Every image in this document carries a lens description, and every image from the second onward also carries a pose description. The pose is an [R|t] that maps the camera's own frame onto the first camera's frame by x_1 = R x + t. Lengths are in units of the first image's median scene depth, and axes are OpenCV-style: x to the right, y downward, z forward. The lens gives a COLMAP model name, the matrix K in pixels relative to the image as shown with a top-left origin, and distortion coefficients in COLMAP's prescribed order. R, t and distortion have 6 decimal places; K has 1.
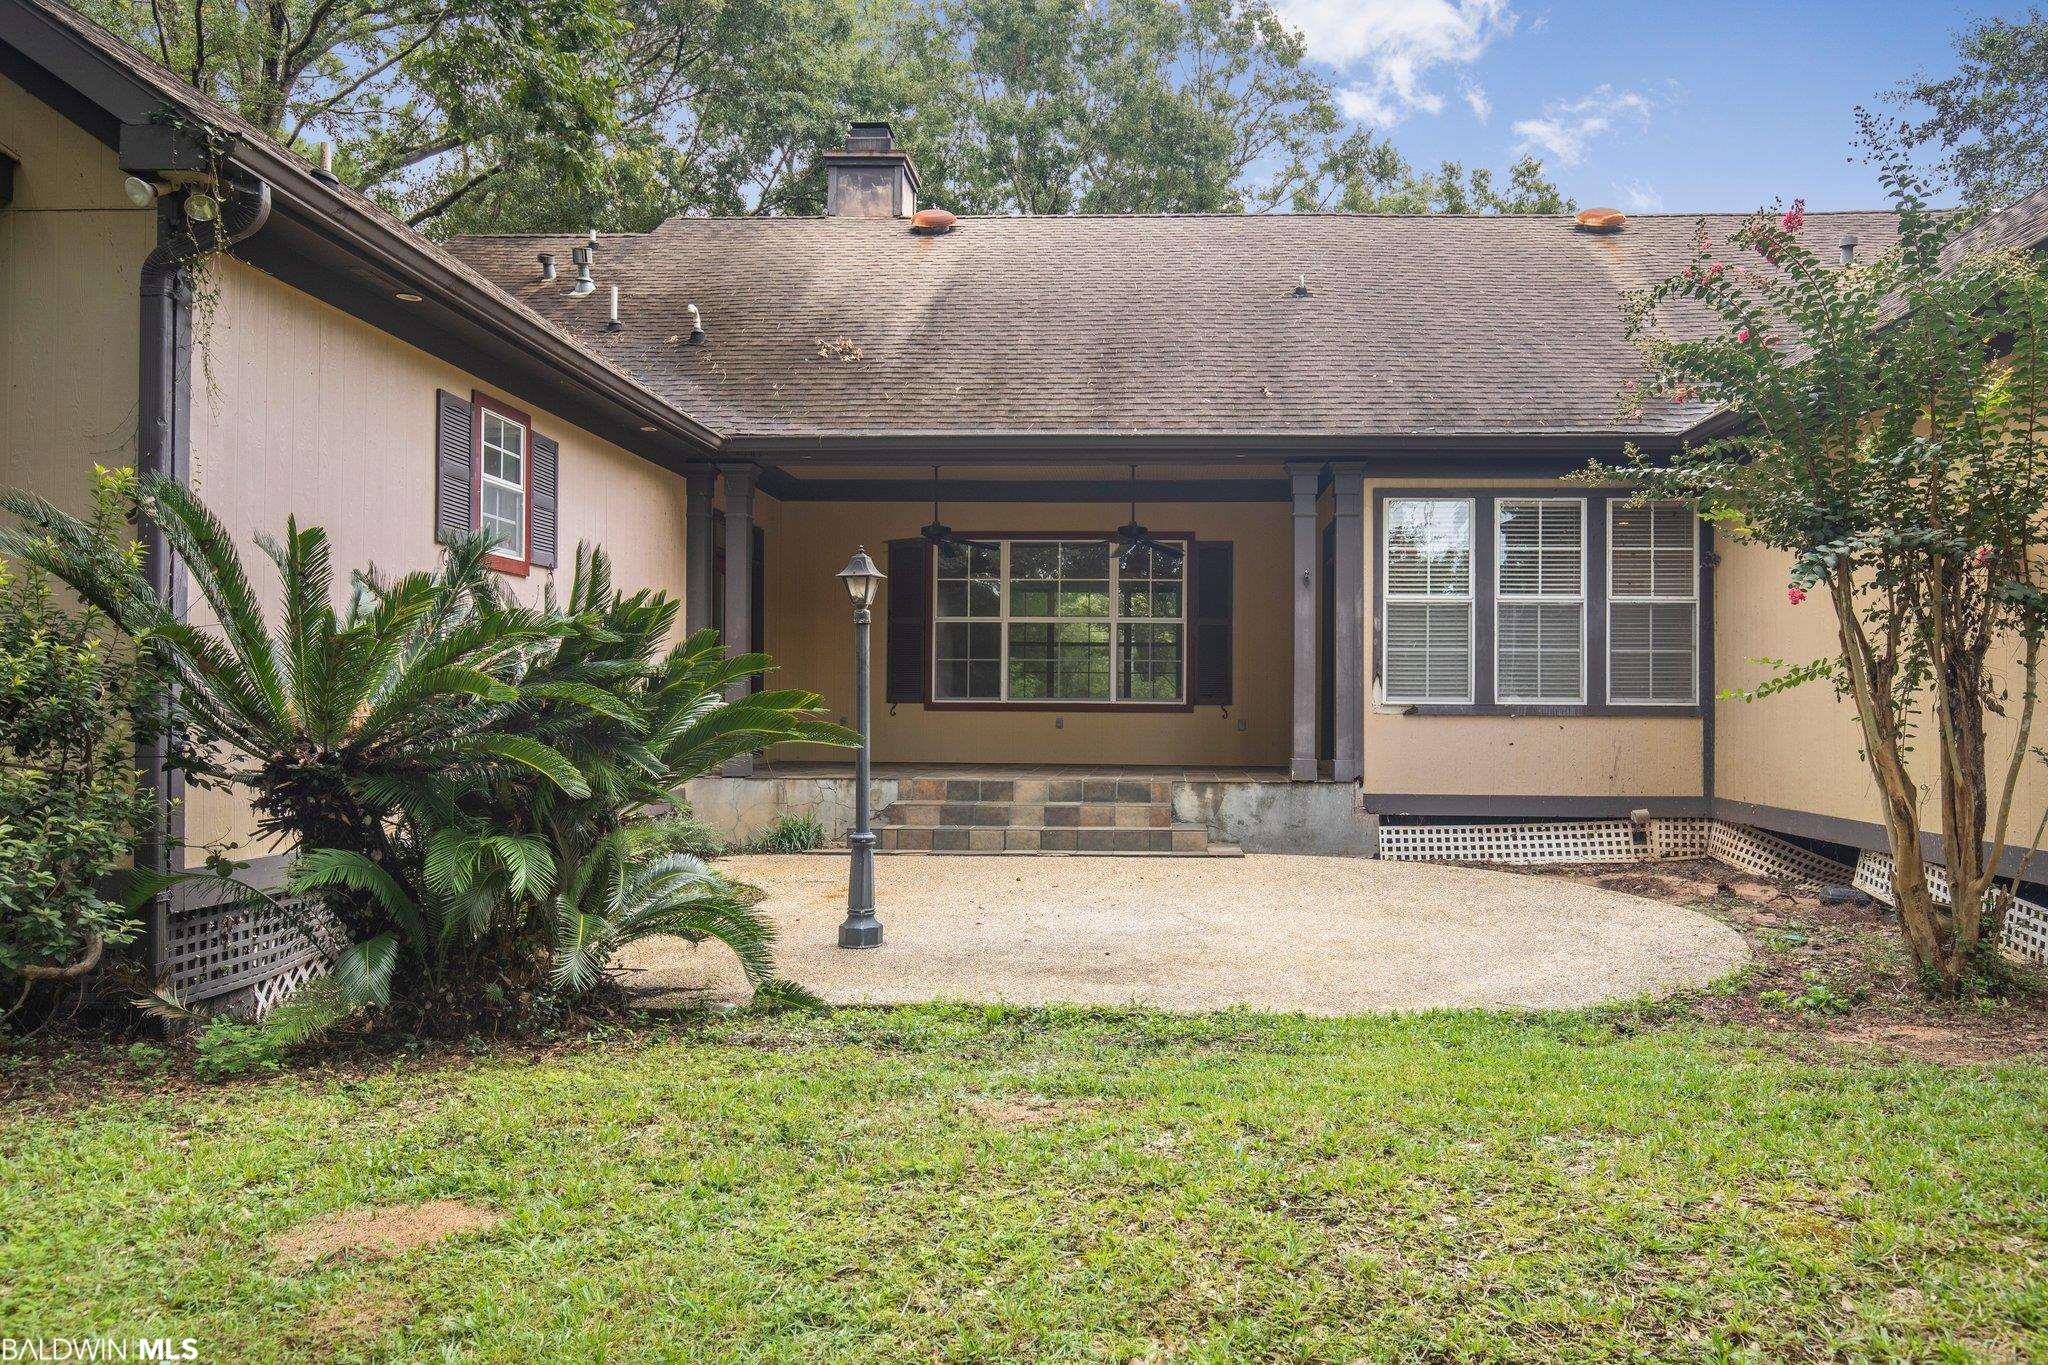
lens RADIAL K [[1374.4, 0, 1026.7], [0, 1374.4, 684.1], [0, 0, 1]] dist [0.003573, 0.000941]
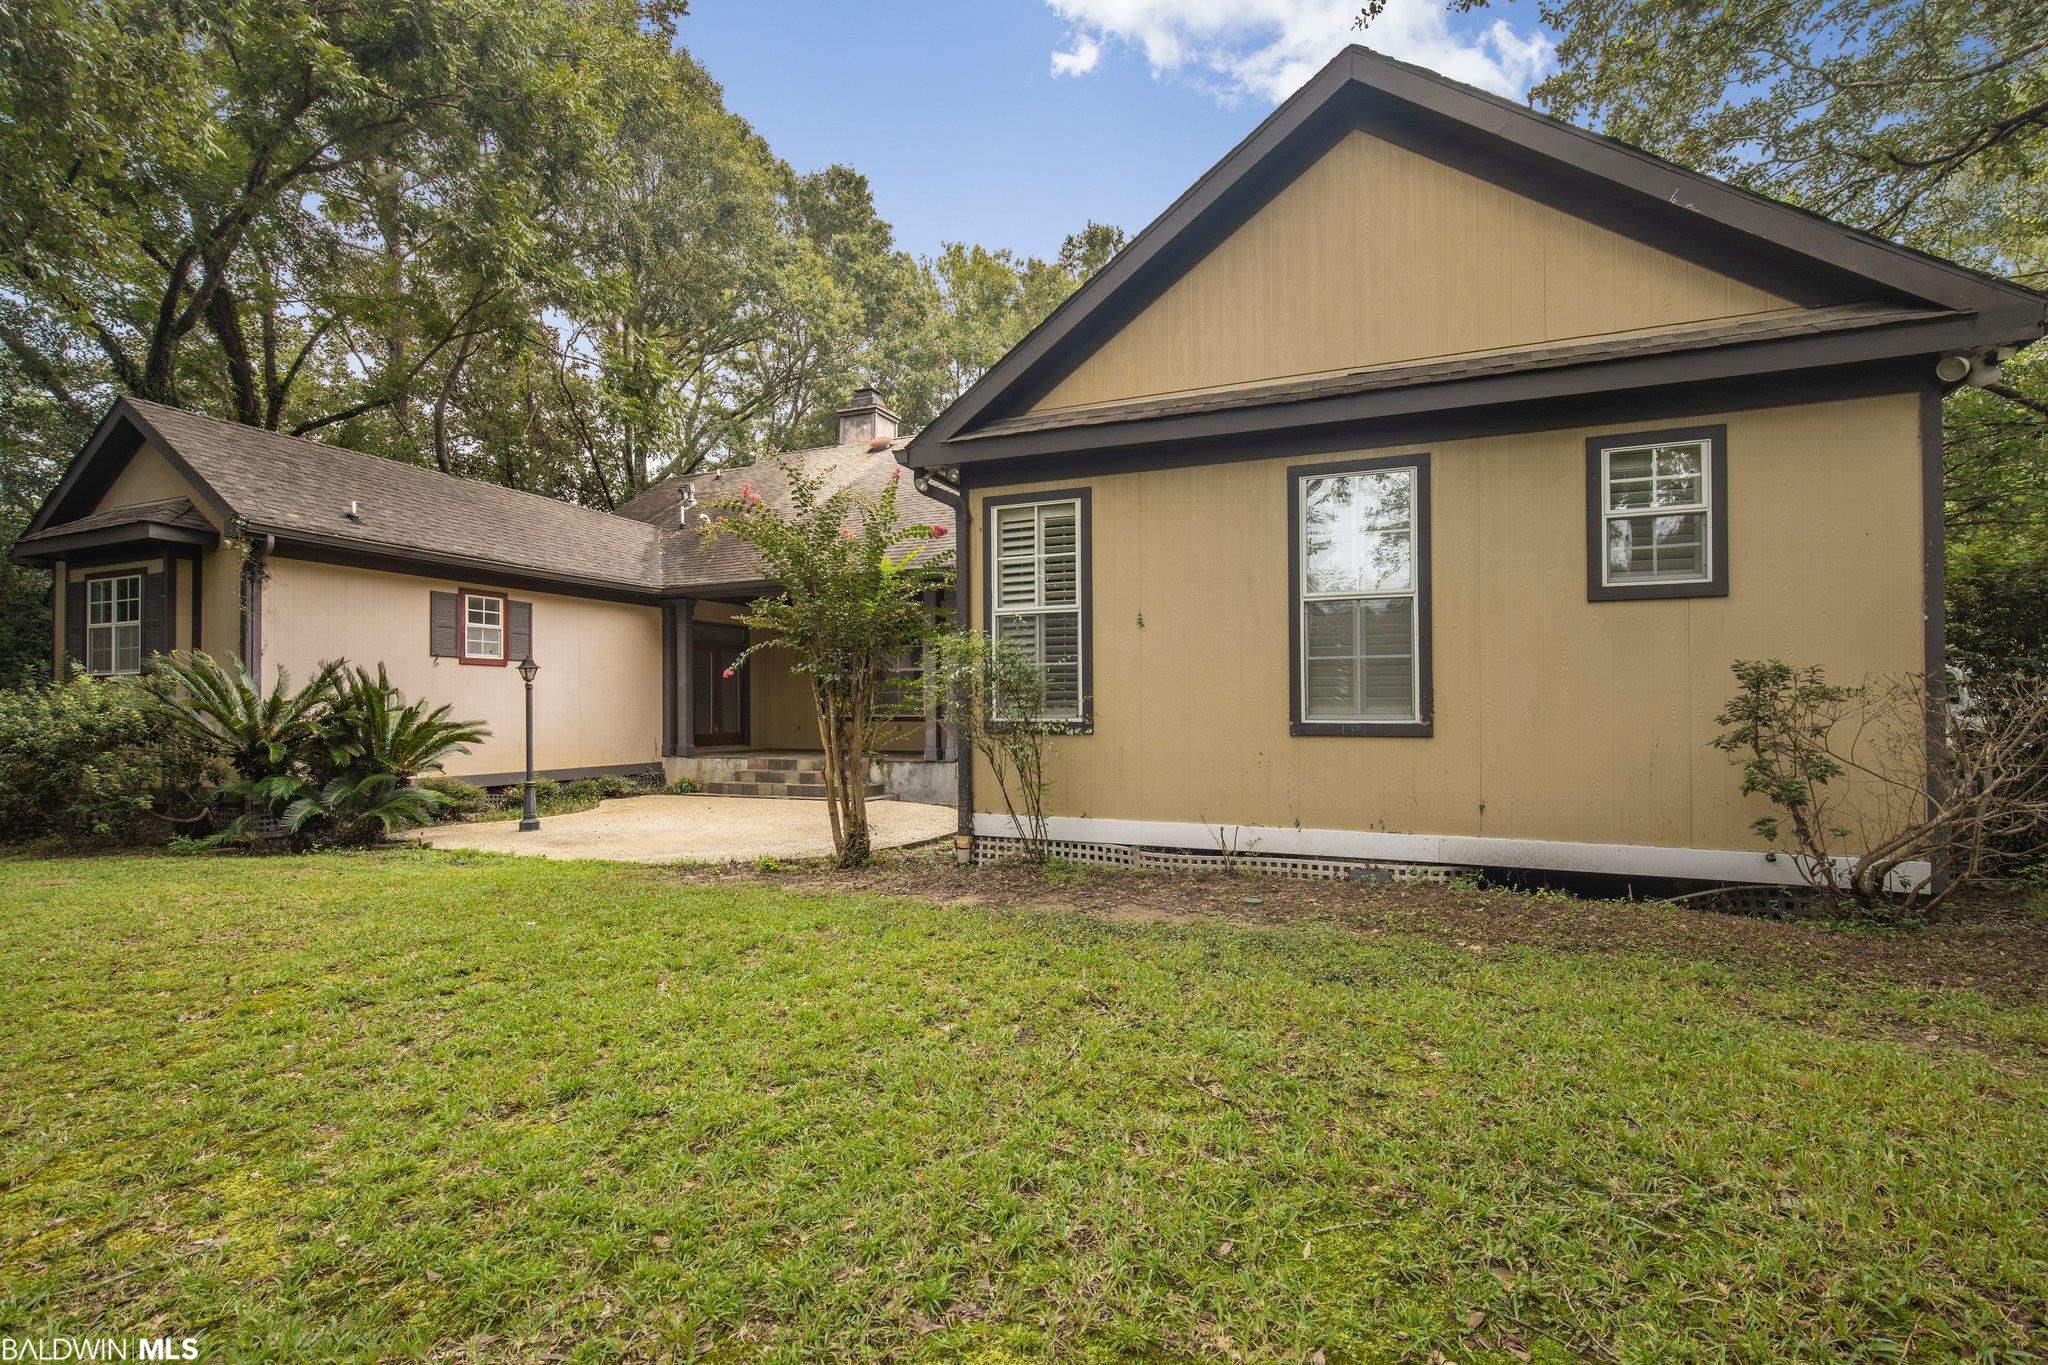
lens RADIAL K [[958.8, 0, 1022.7], [0, 958.8, 689.2], [0, 0, 1]] dist [-0.002868, 0.005459]
pose [[0.928948, -0.018488, -0.369748, 0.784763], [0.016346, 0.999827, -0.008926, -0.009655], [0.369849, 0.002248, 0.929089, -0.108059]]
